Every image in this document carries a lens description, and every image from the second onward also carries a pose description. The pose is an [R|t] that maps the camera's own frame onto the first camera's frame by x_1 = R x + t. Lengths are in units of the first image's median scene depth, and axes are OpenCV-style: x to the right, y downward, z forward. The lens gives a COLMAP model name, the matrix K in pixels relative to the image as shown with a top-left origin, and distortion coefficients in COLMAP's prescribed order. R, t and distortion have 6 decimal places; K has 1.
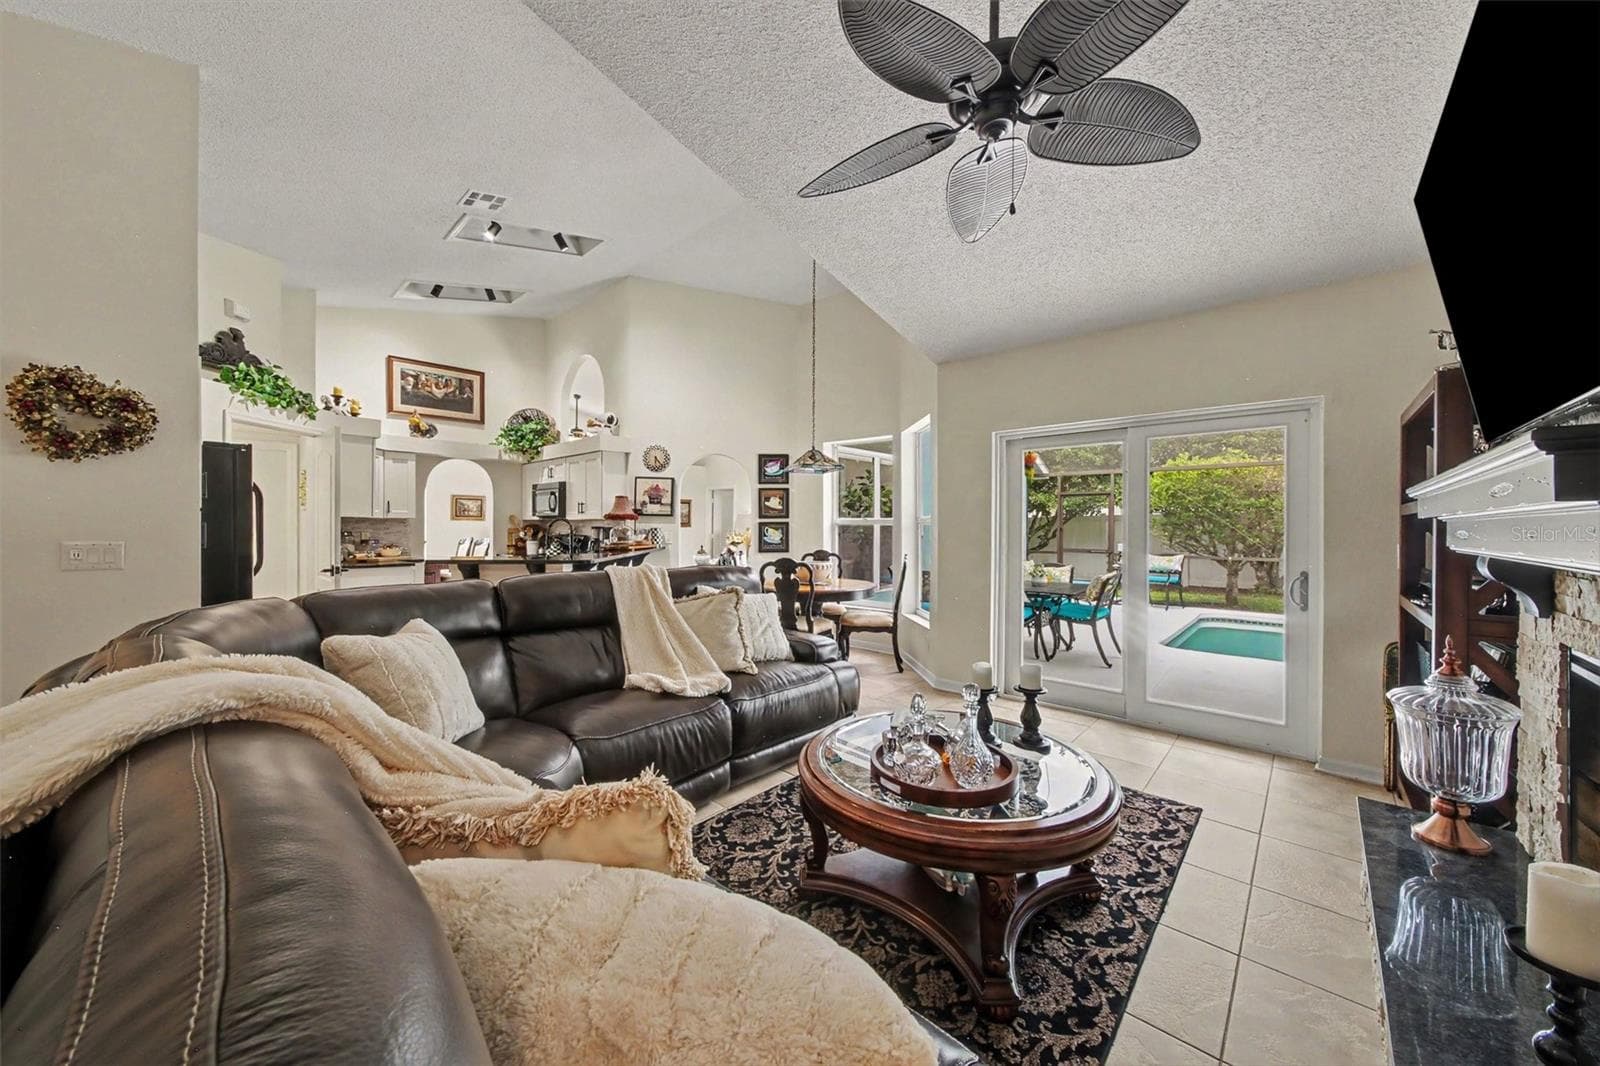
lens RADIAL K [[568.3, 0, 800.0], [0, 568.3, 533.0], [0, 0, 1]] dist [0.011968, -0.000025]
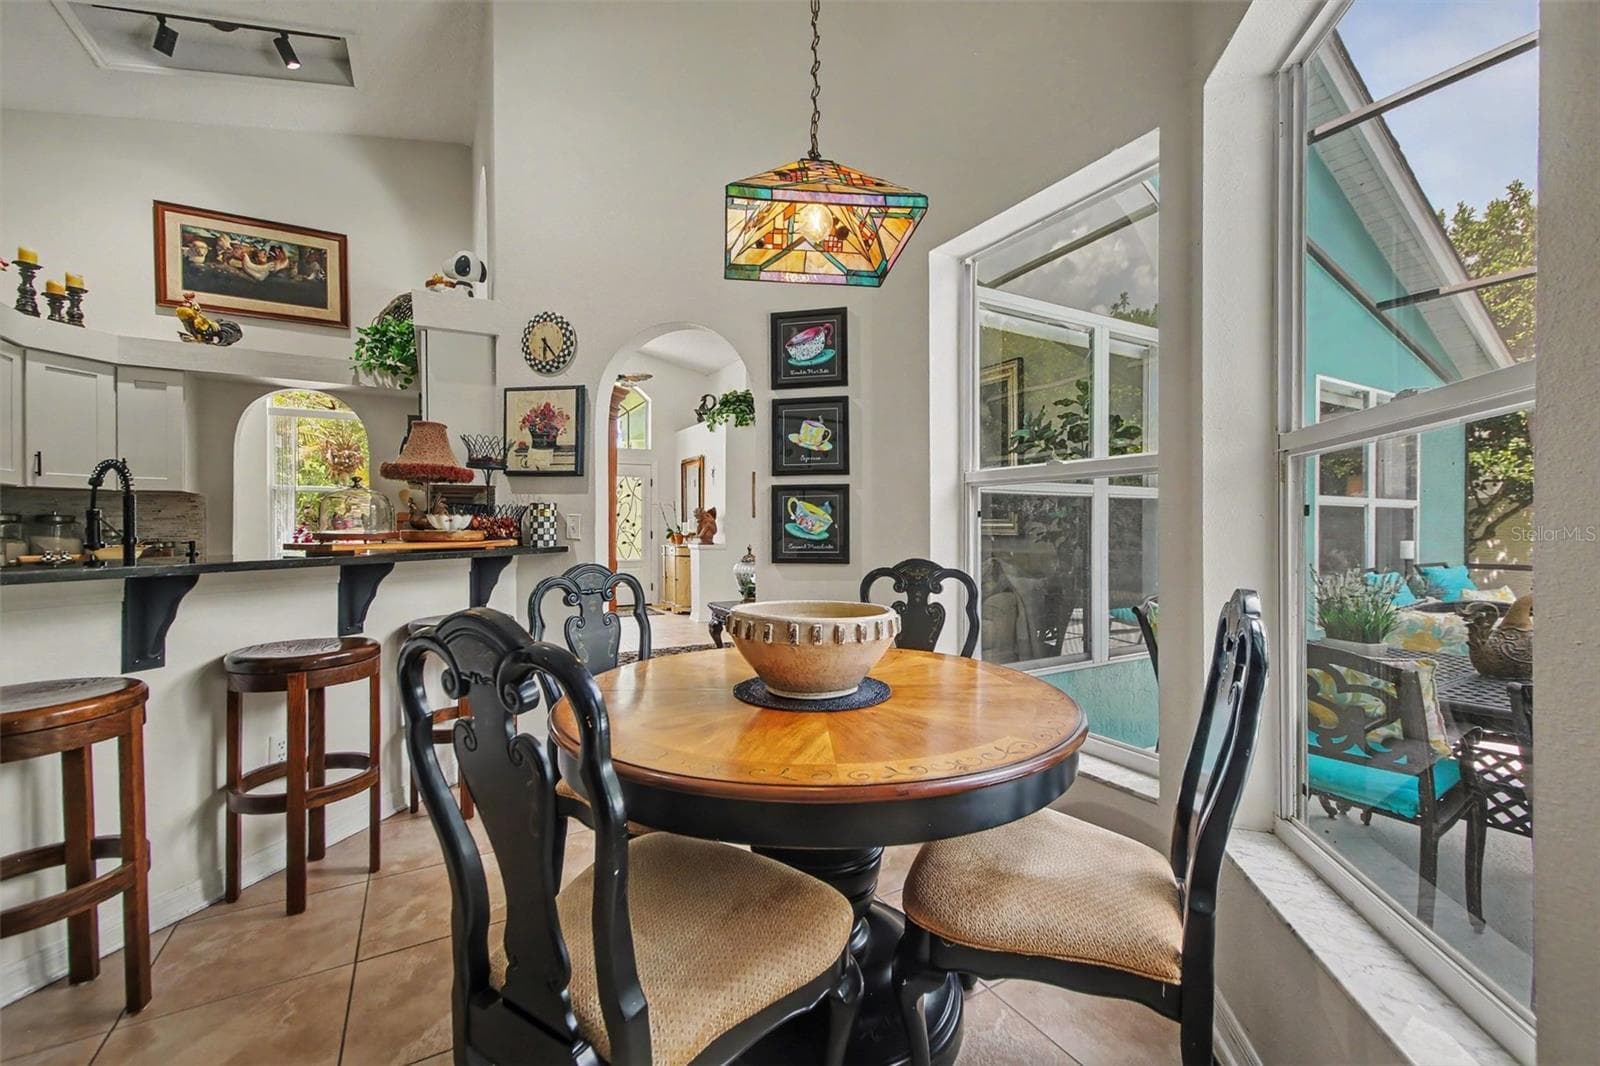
lens RADIAL K [[647.6, 0, 809.2], [0, 647.6, 528.3], [0, 0, 1]] dist [0.016620, 0.000179]
pose [[0.957197, 0.000518, -0.289438, 0.081885], [-0.002949, 0.999964, -0.007962, 0.013617], [0.289424, 0.008475, 0.957164, 0.574888]]
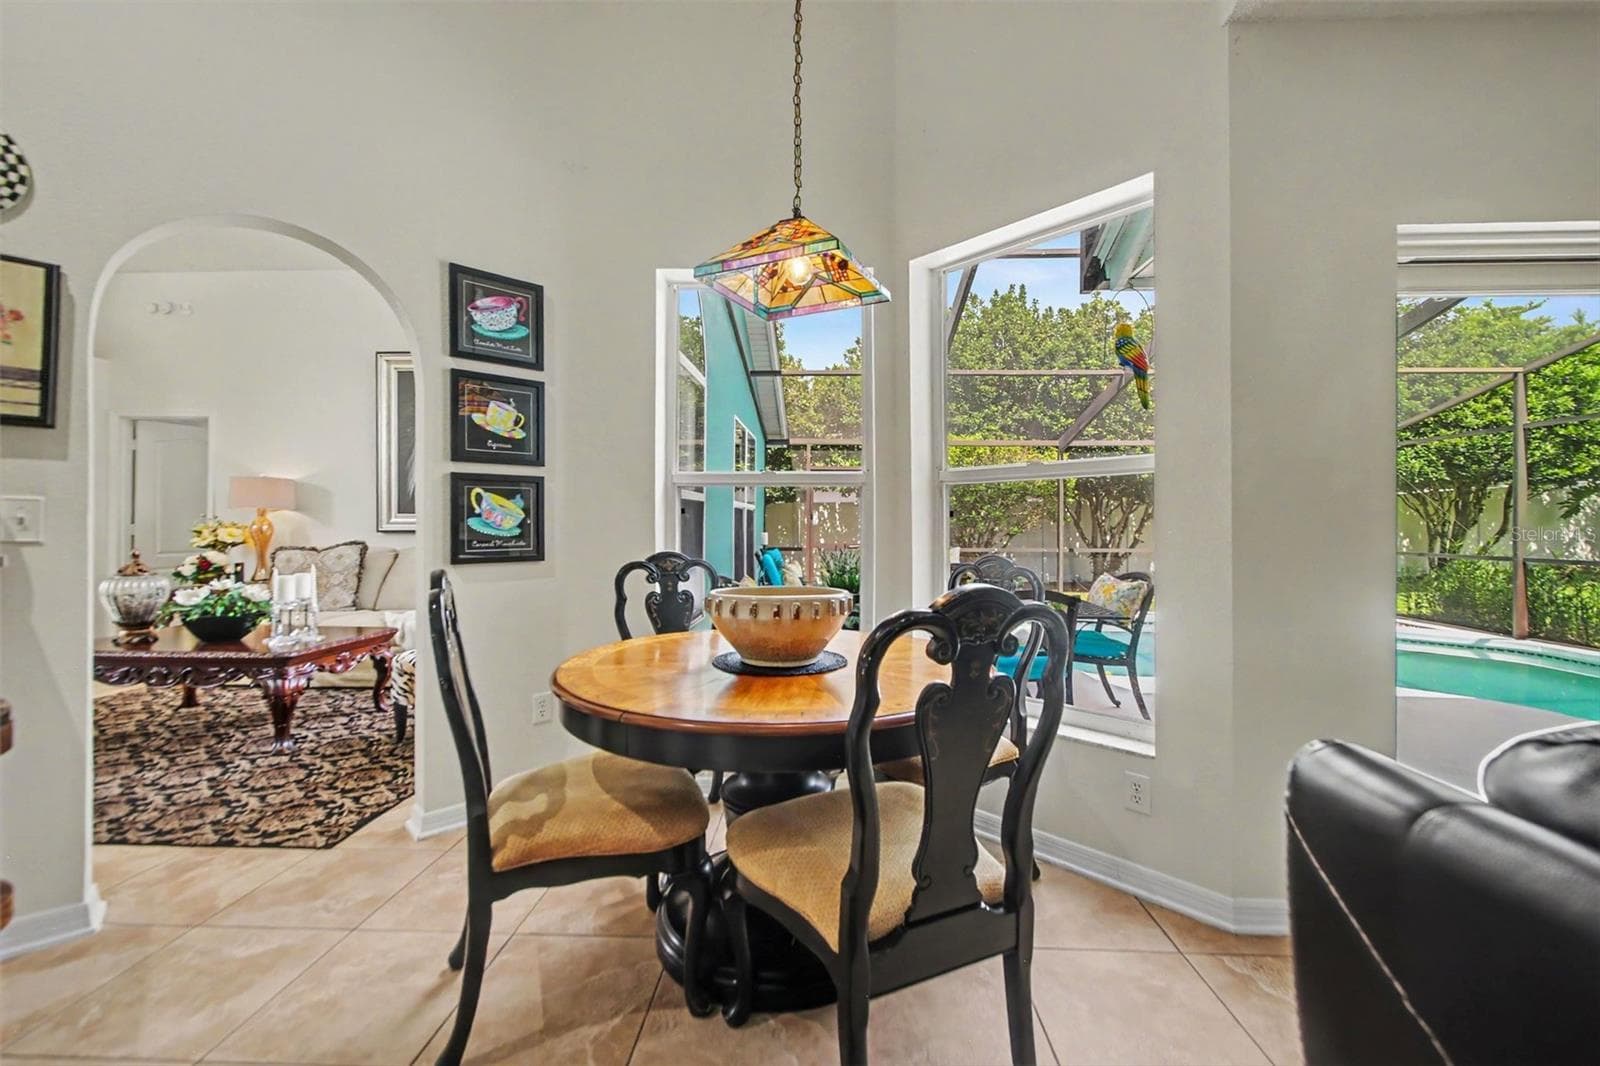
lens RADIAL K [[648.8, 0, 800.0], [0, 648.8, 533.0], [0, 0, 1]] dist [0.016715, -0.004090]
pose [[0.768225, -0.006177, 0.640150, -0.158311], [0.004251, 0.999981, 0.004547, 0.014727], [-0.640166, -0.000772, 0.768236, 0.581628]]
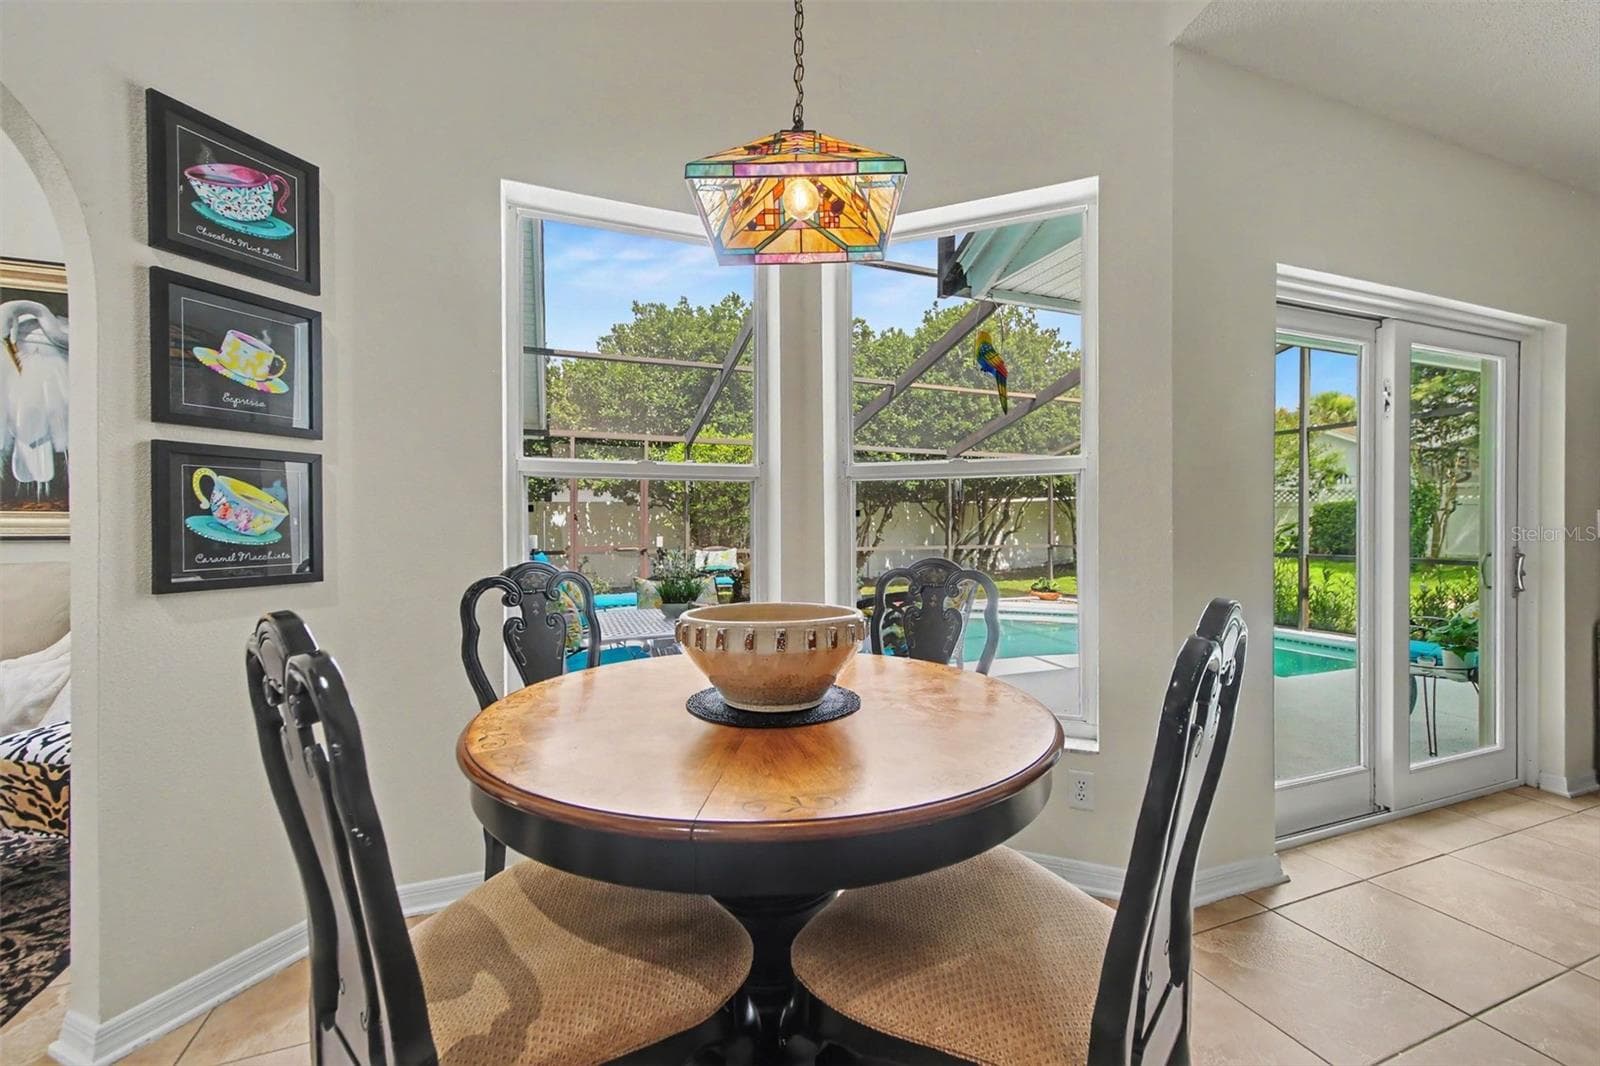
lens RADIAL K [[648.8, 0, 800.0], [0, 648.8, 533.0], [0, 0, 1]] dist [0.016715, -0.004090]
pose [[0.445130, -0.009738, 0.895413, -0.176015], [0.010515, 0.999929, 0.005648, 0.013746], [-0.895404, 0.006901, 0.445201, 0.698132]]
